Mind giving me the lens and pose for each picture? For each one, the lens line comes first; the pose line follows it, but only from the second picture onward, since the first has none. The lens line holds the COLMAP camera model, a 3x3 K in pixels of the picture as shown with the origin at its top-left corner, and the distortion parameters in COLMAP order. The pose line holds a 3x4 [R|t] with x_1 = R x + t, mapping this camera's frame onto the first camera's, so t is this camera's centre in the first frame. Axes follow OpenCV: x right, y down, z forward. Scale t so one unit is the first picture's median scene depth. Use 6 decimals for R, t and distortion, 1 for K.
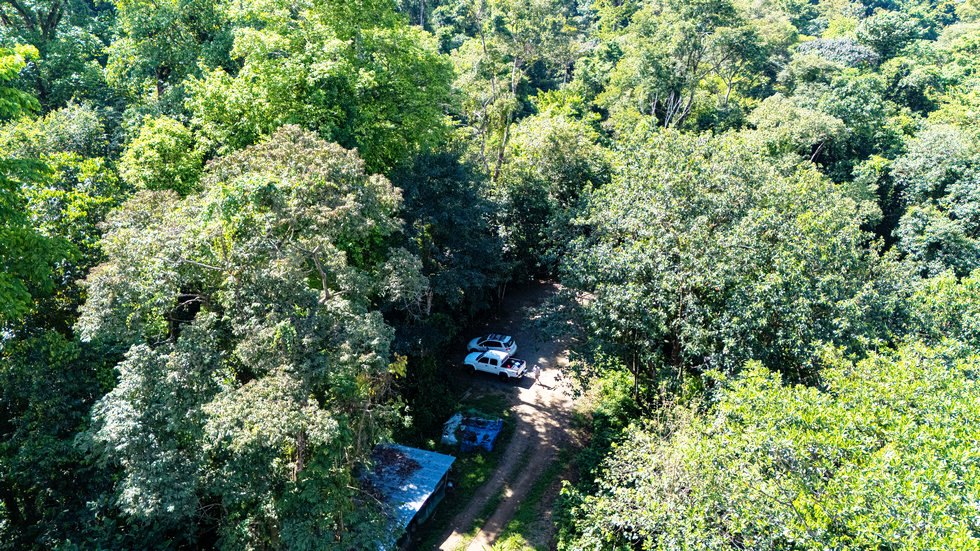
lens RADIAL K [[727.2, 0, 490.6], [0, 727.2, 272.6], [0, 0, 1]] dist [0.044738, -0.030298]
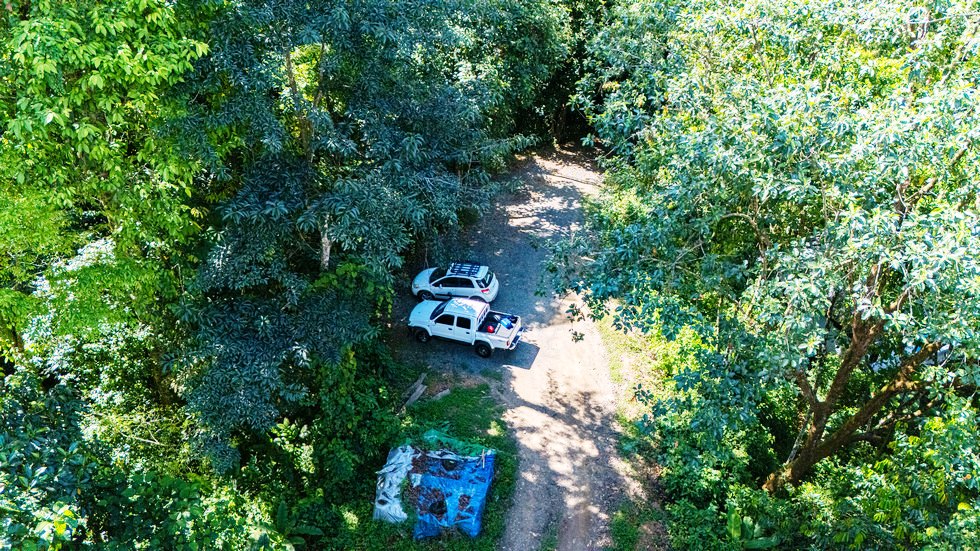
lens RADIAL K [[727.2, 0, 487.5], [0, 727.2, 280.0], [0, 0, 1]] dist [0.044738, -0.030298]
pose [[0.995197, -0.040939, 0.088924, -0.026049], [0.020758, 0.975951, 0.216998, -0.027107], [-0.095669, -0.214110, 0.972113, 0.492940]]
